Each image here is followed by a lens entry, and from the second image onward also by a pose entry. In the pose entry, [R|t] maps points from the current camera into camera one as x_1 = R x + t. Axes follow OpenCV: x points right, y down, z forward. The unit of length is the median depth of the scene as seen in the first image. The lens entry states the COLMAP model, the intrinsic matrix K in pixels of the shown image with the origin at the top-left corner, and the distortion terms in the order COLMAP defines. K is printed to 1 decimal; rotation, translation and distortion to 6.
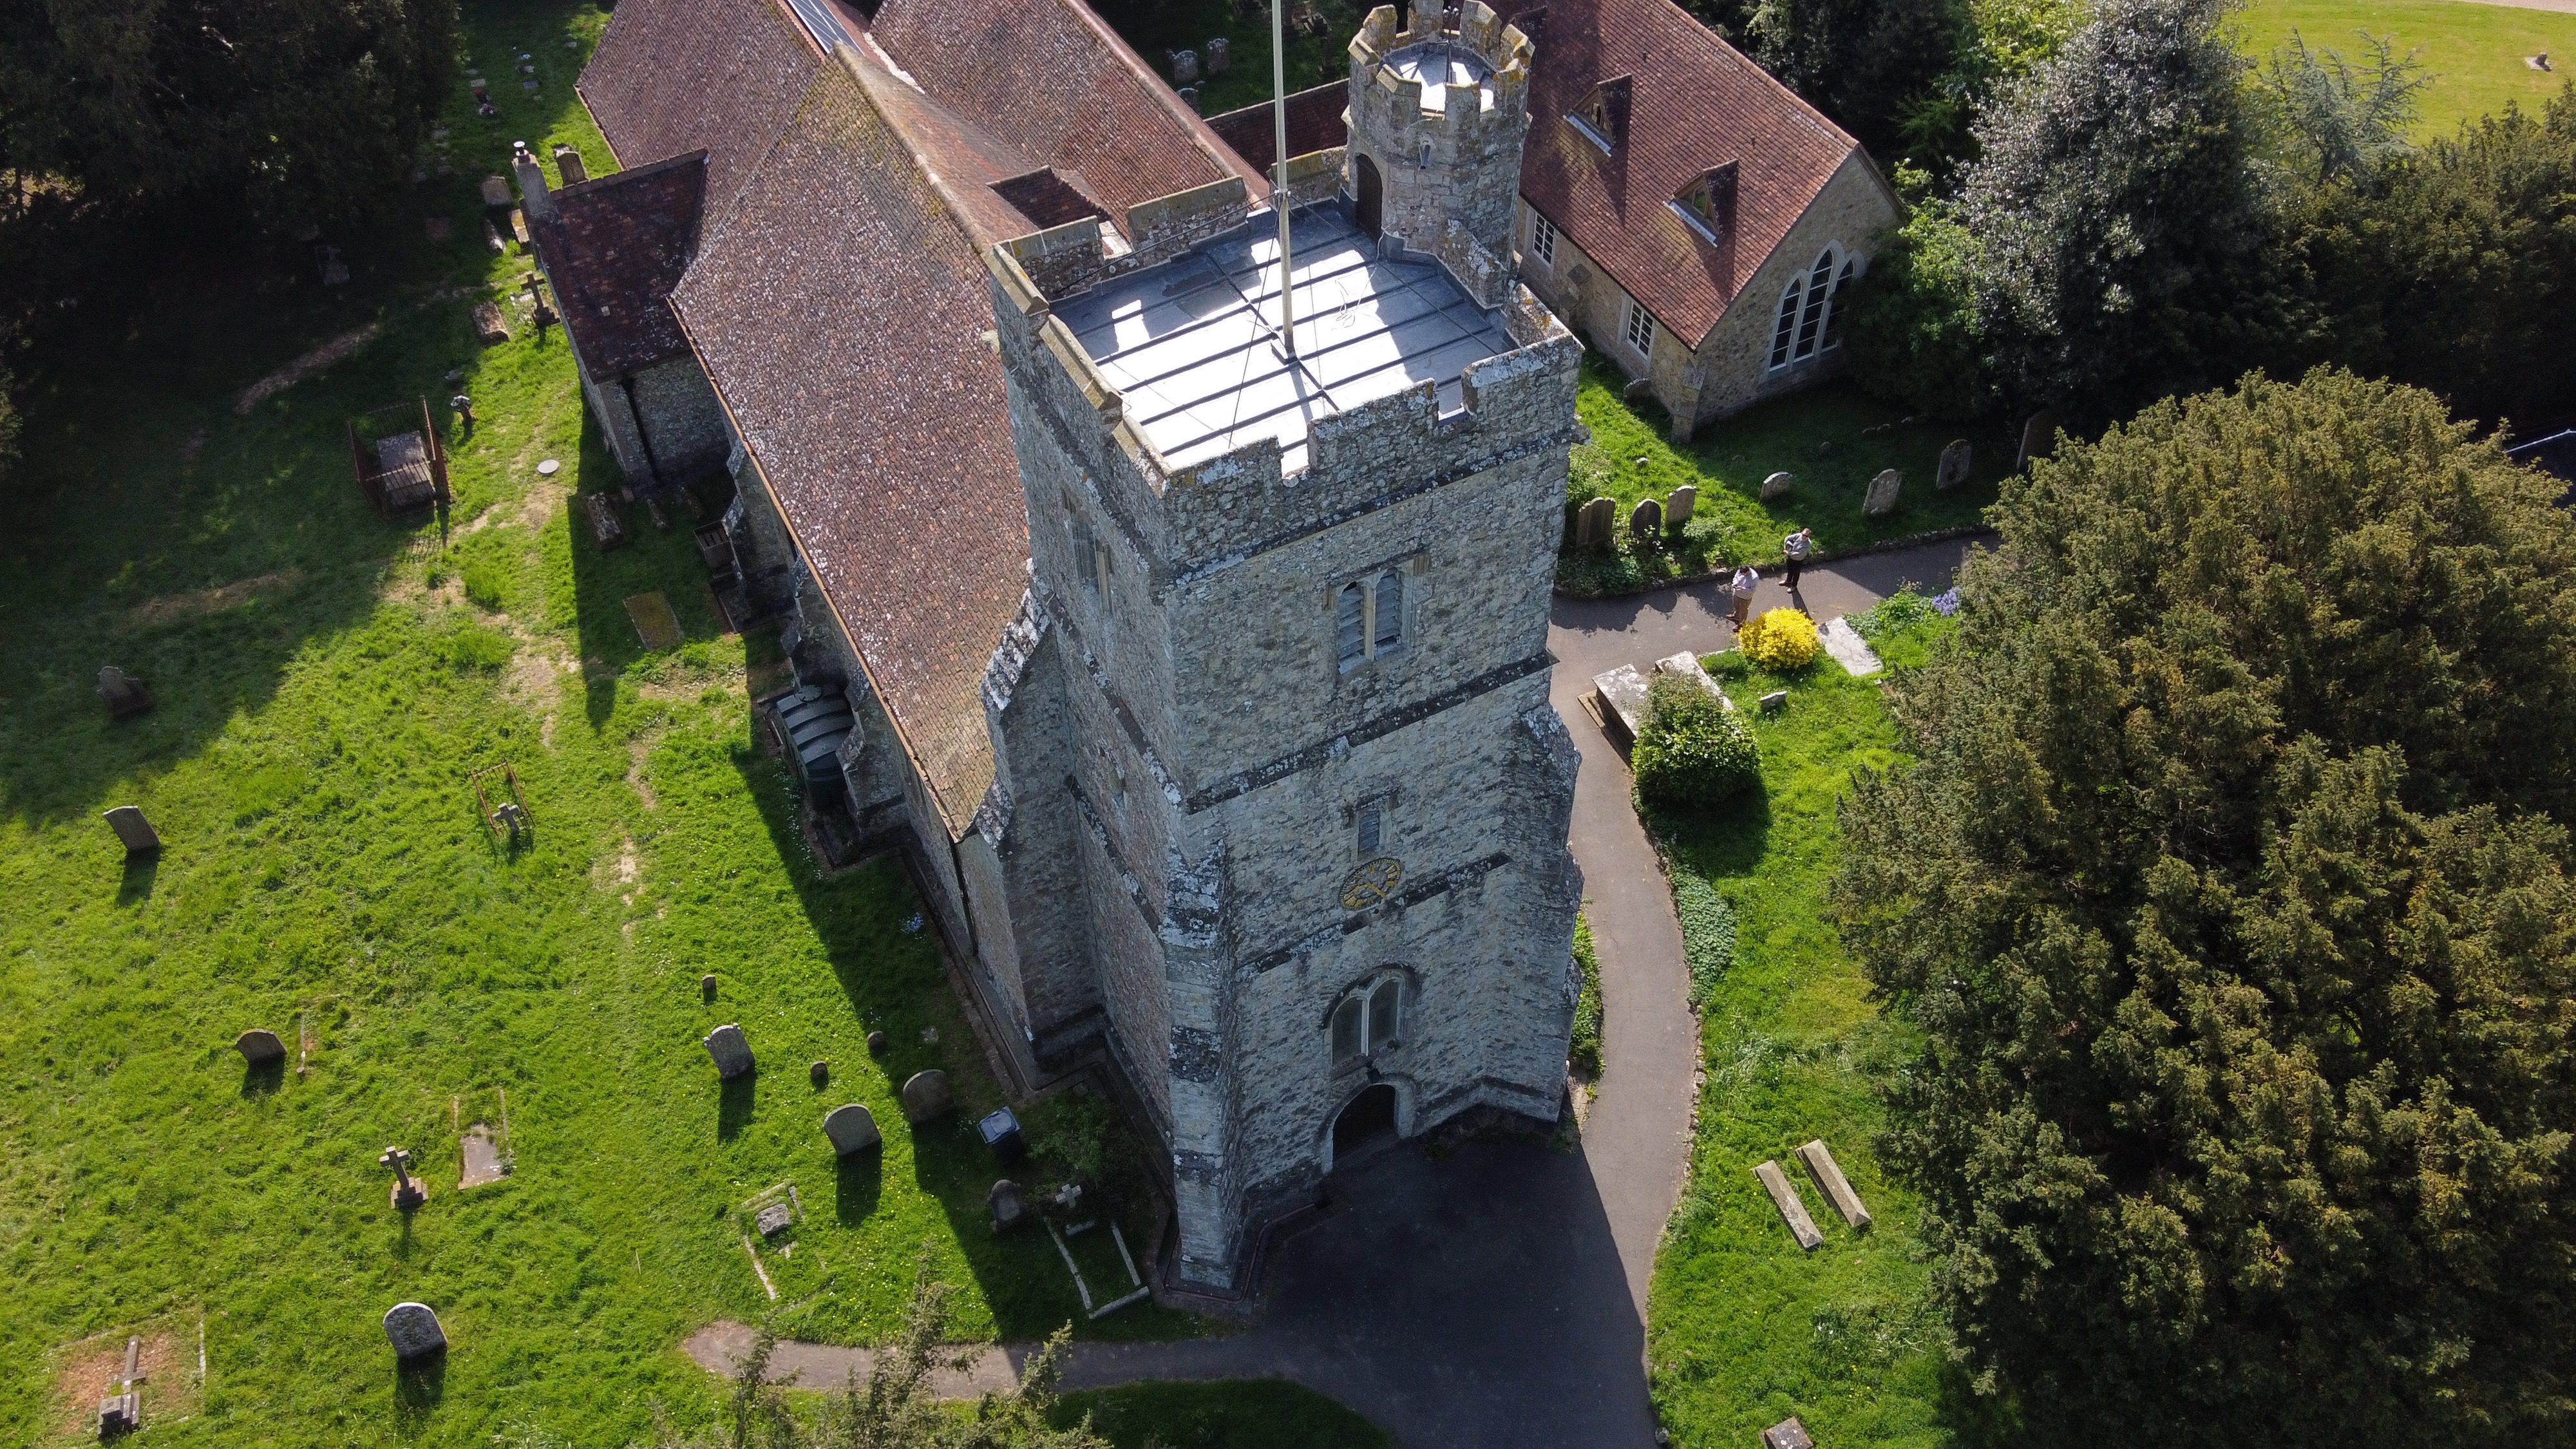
lens RADIAL K [[1989.9, 0, 1305.7], [0, 1989.9, 721.3], [0, 0, 1]] dist [0.008492, 0.008557]
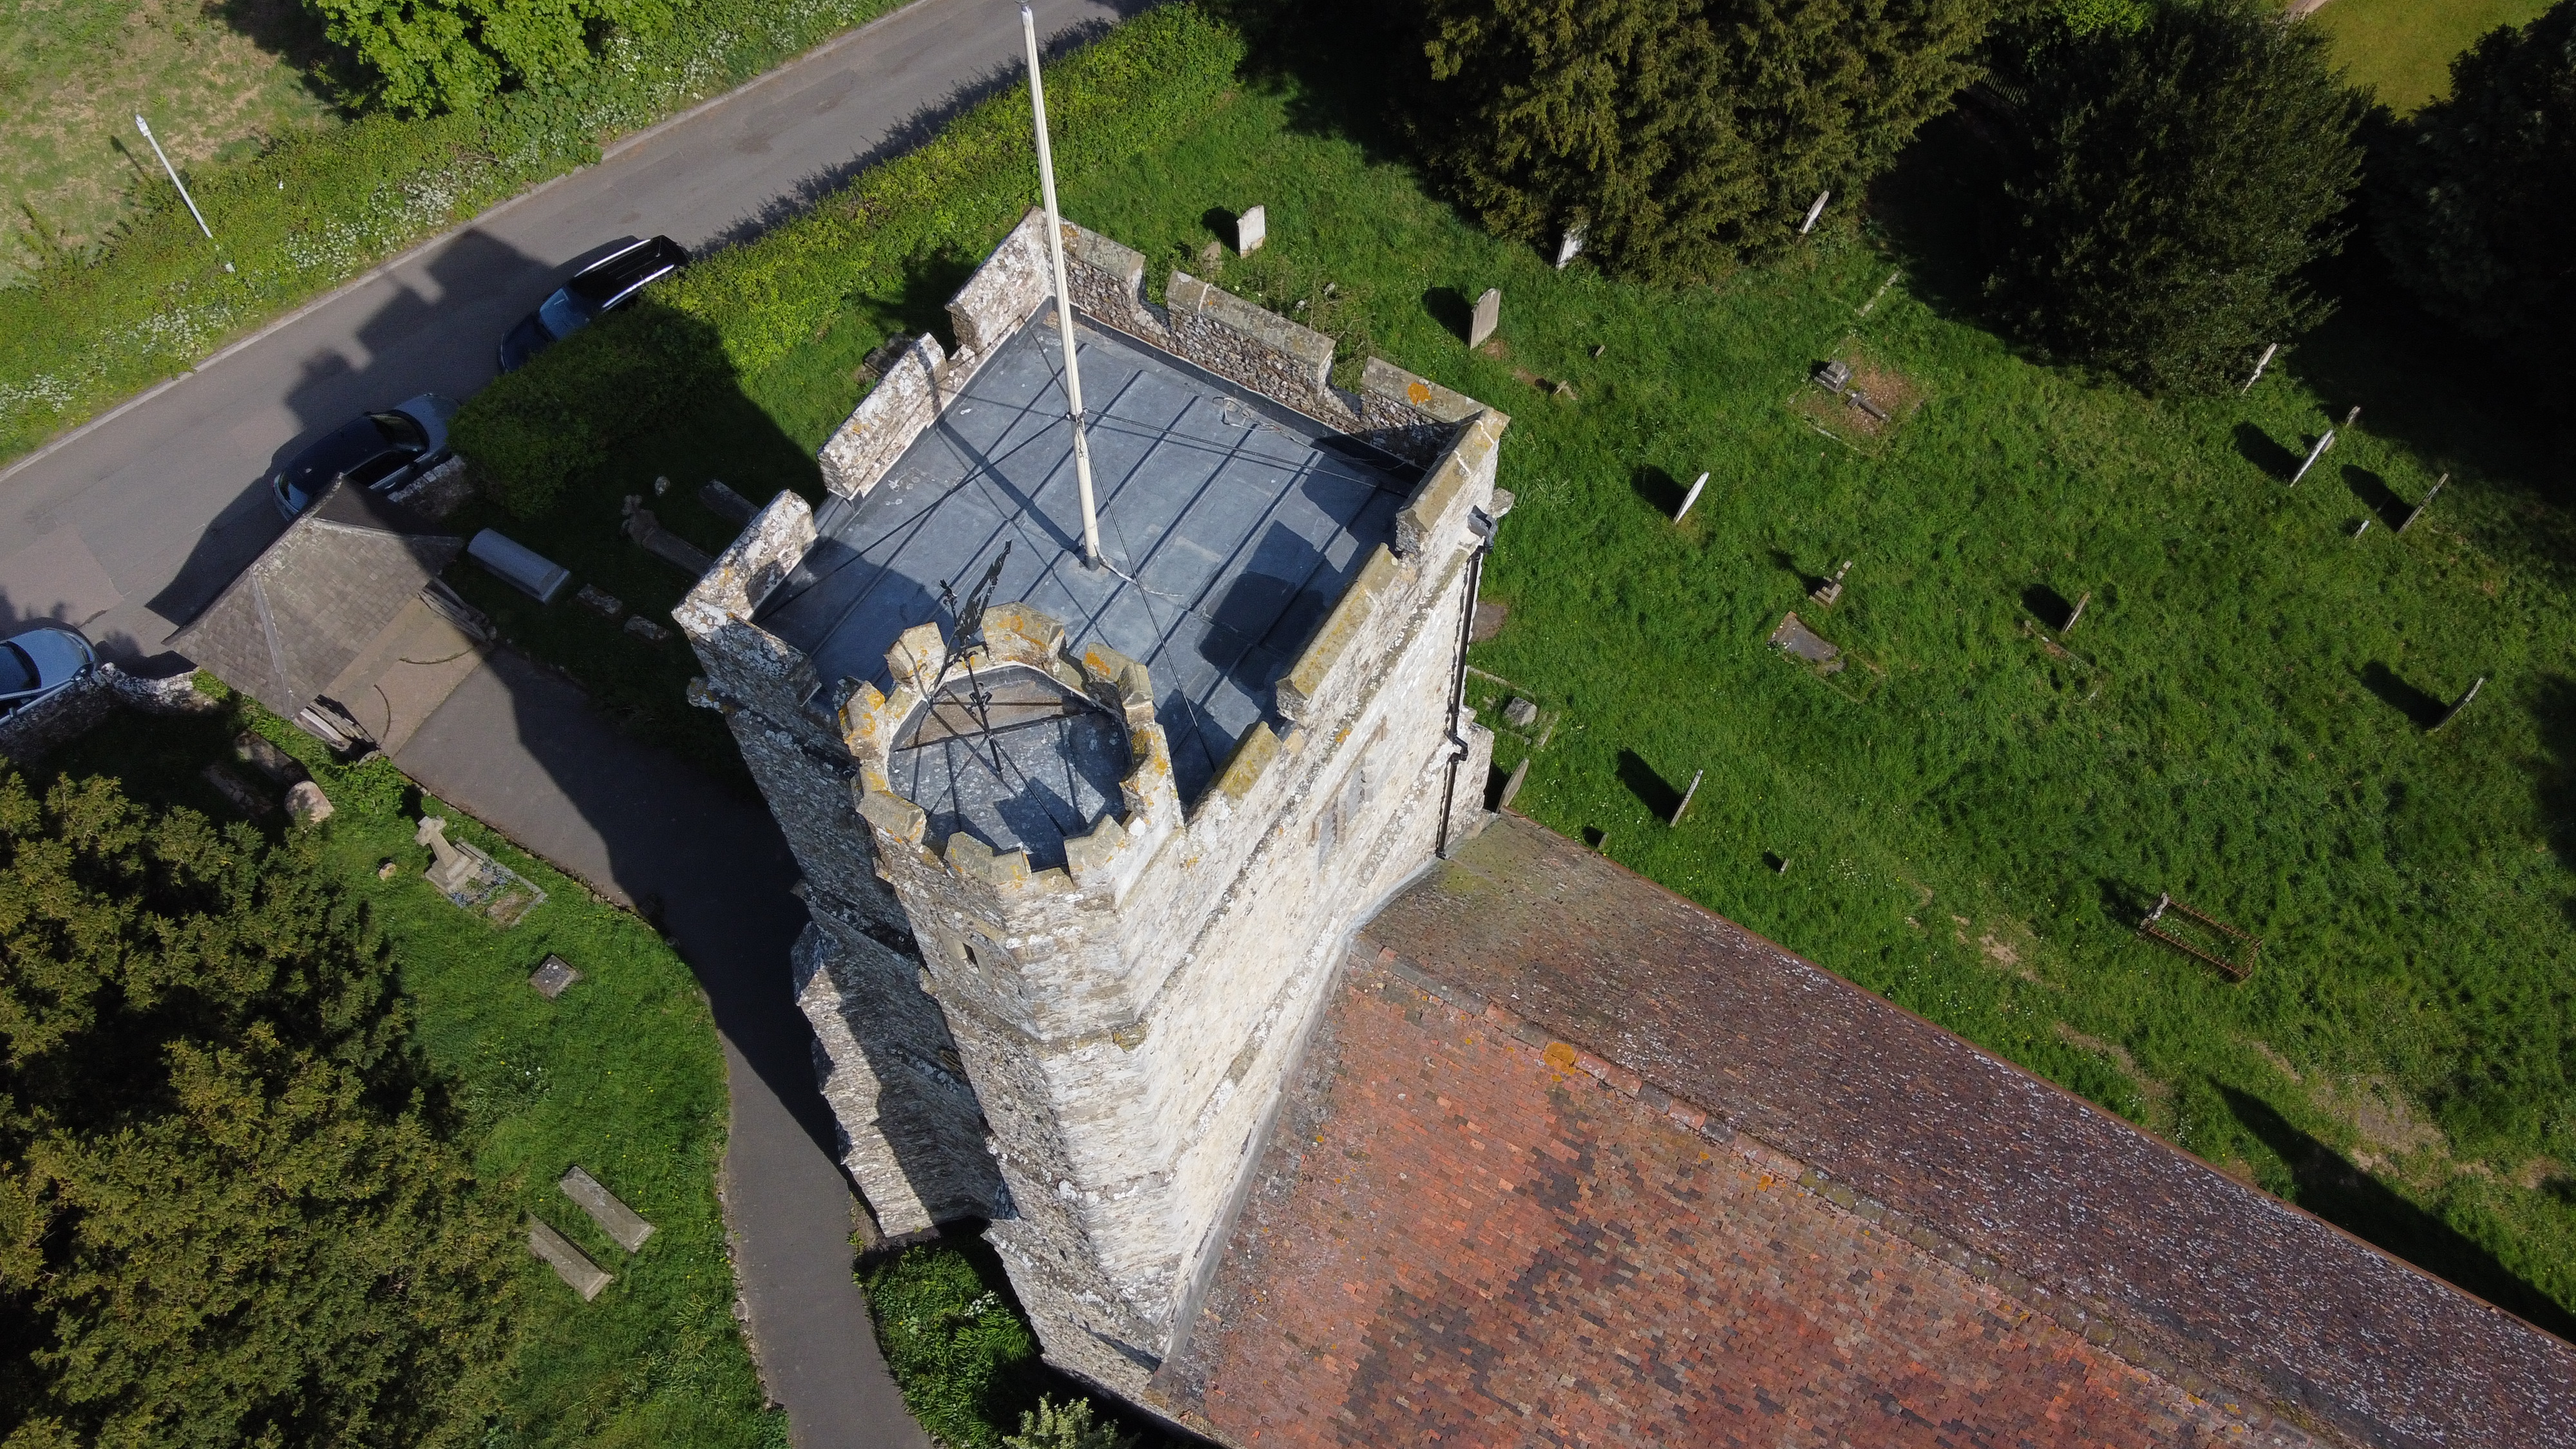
lens RADIAL K [[1989.9, 0, 1305.7], [0, 1989.9, 721.3], [0, 0, 1]] dist [0.008492, 0.008557]
pose [[-0.852534, 0.449060, -0.267451, 0.113251], [-0.384925, -0.193272, 0.902485, -0.659342], [0.353579, 0.872348, 0.337625, 0.613683]]
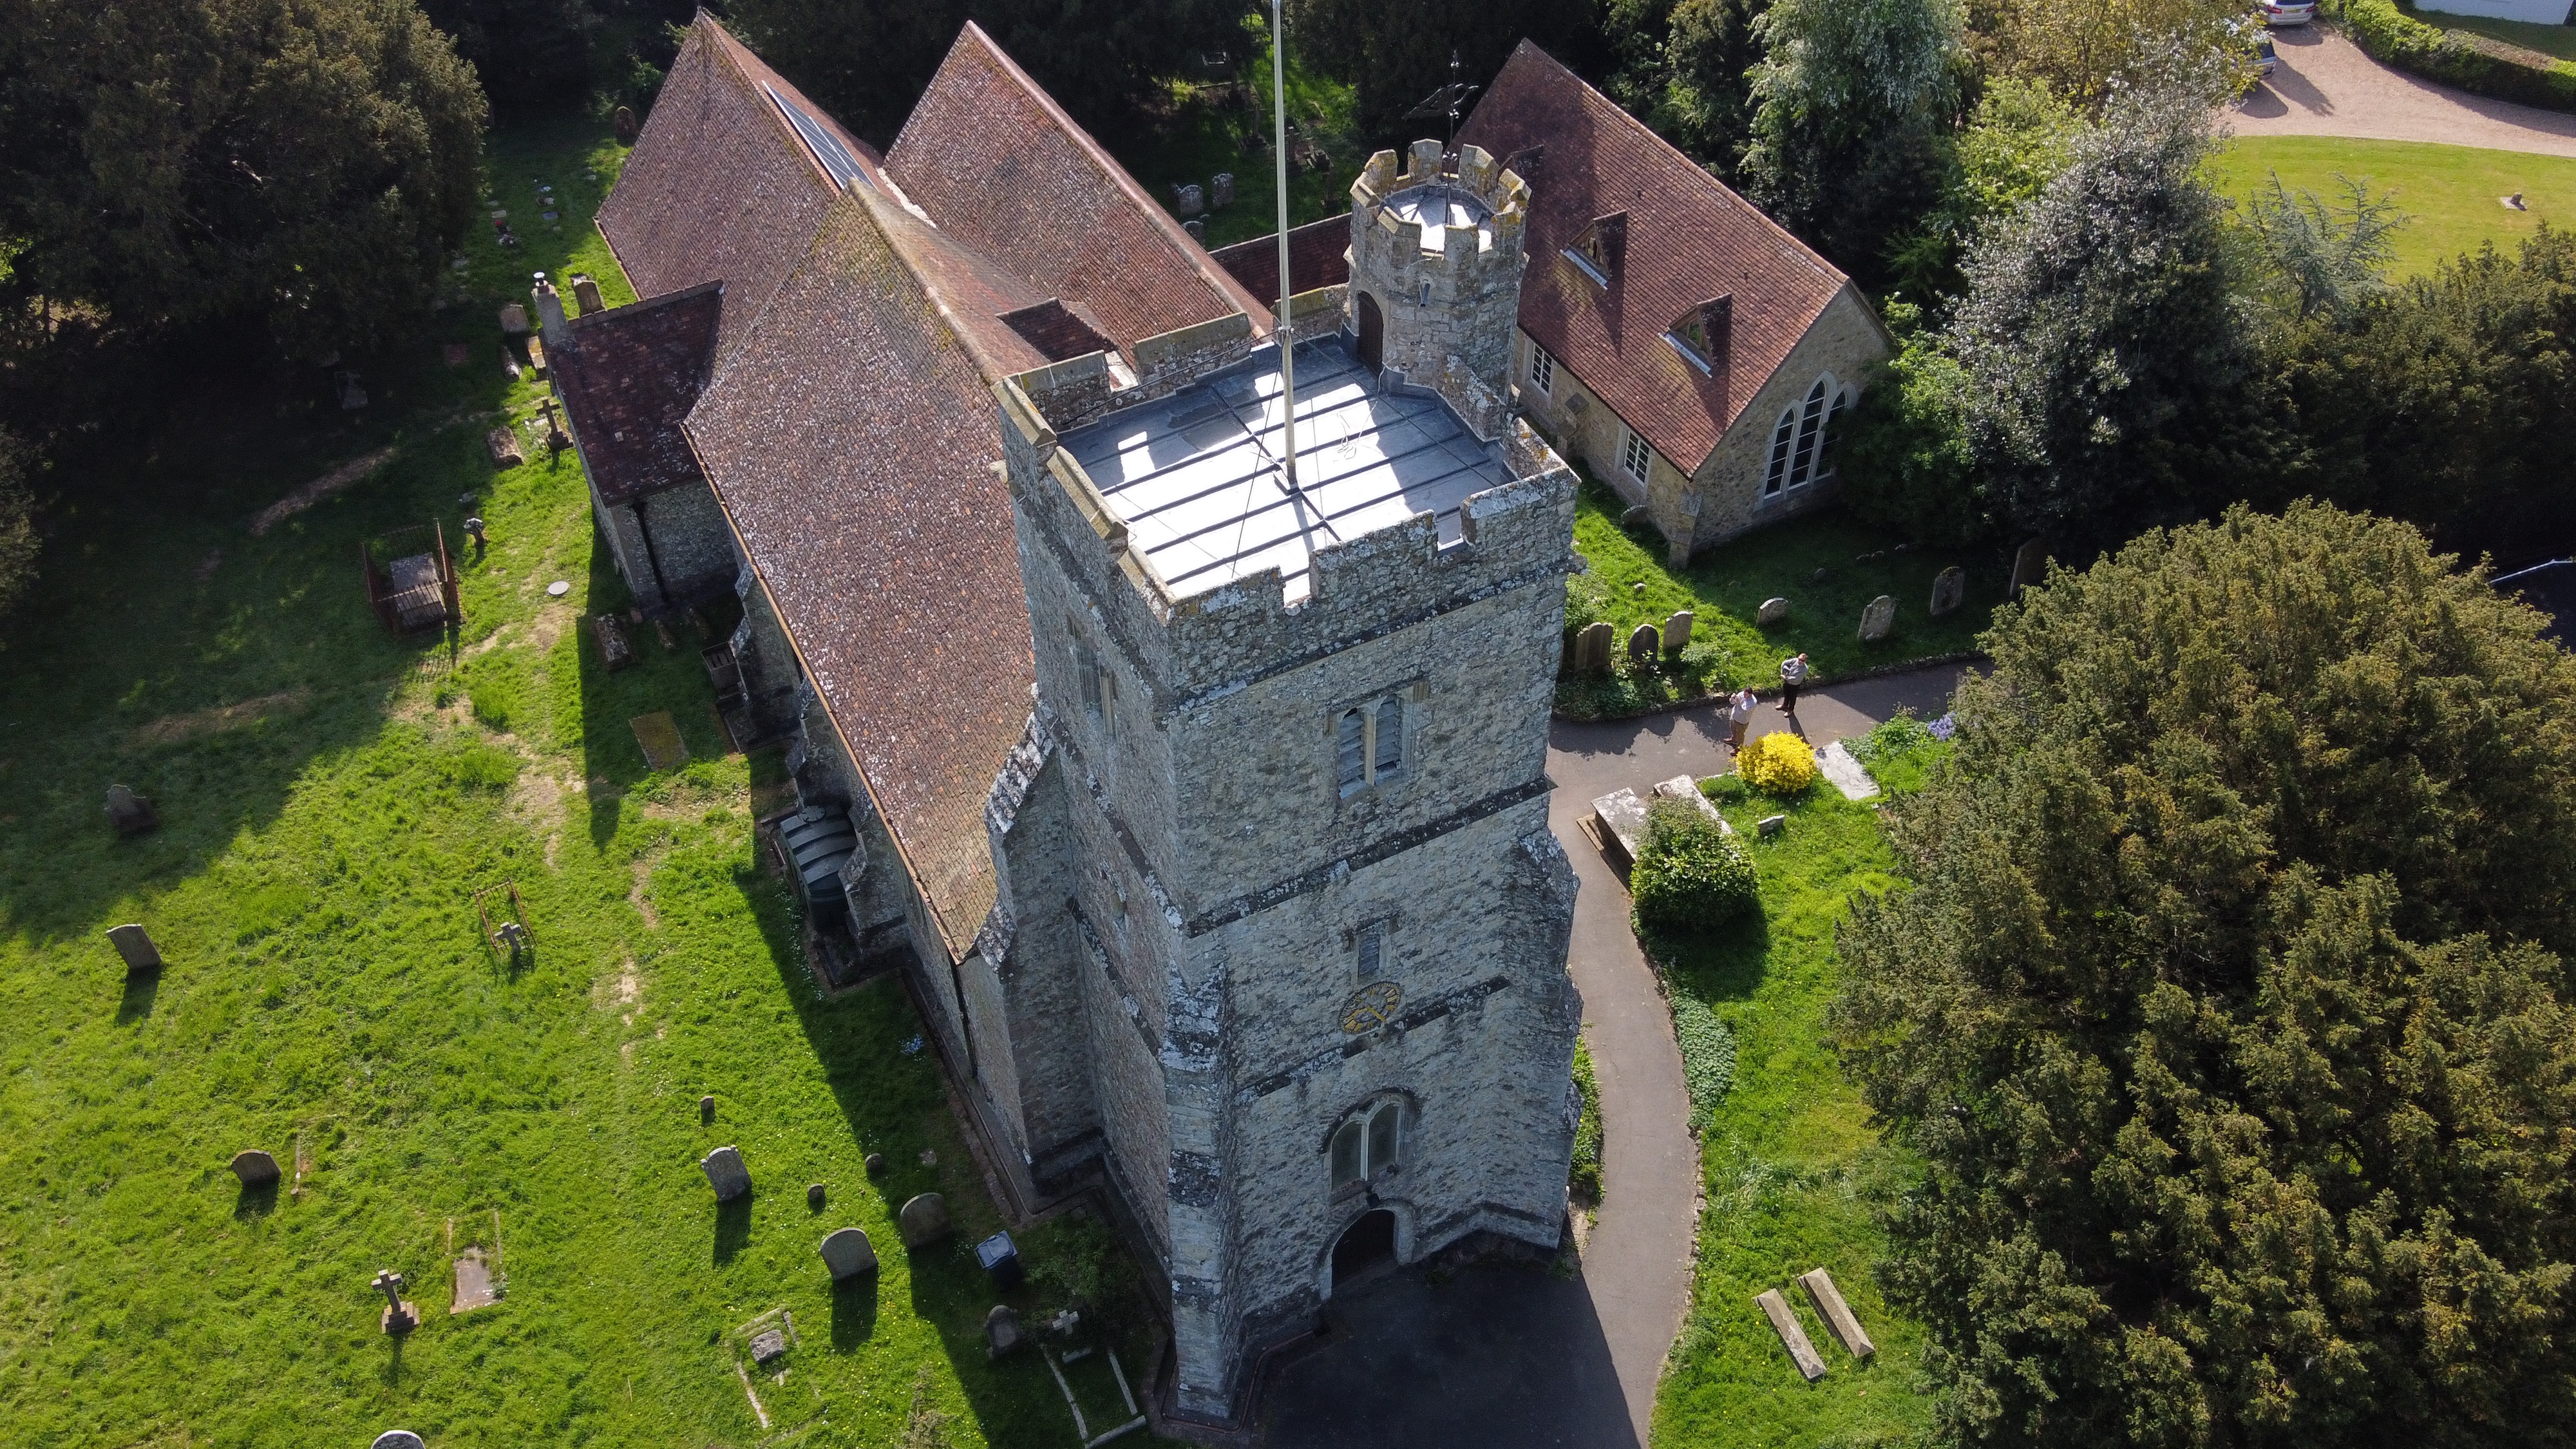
lens RADIAL K [[1989.9, 0, 1305.7], [0, 1989.9, 721.3], [0, 0, 1]] dist [0.008492, 0.008557]
pose [[0.999993, 0.003679, -0.000132, -0.000327], [-0.003680, 0.998233, -0.059303, -0.002223], [-0.000086, 0.059303, 0.998240, -0.008362]]
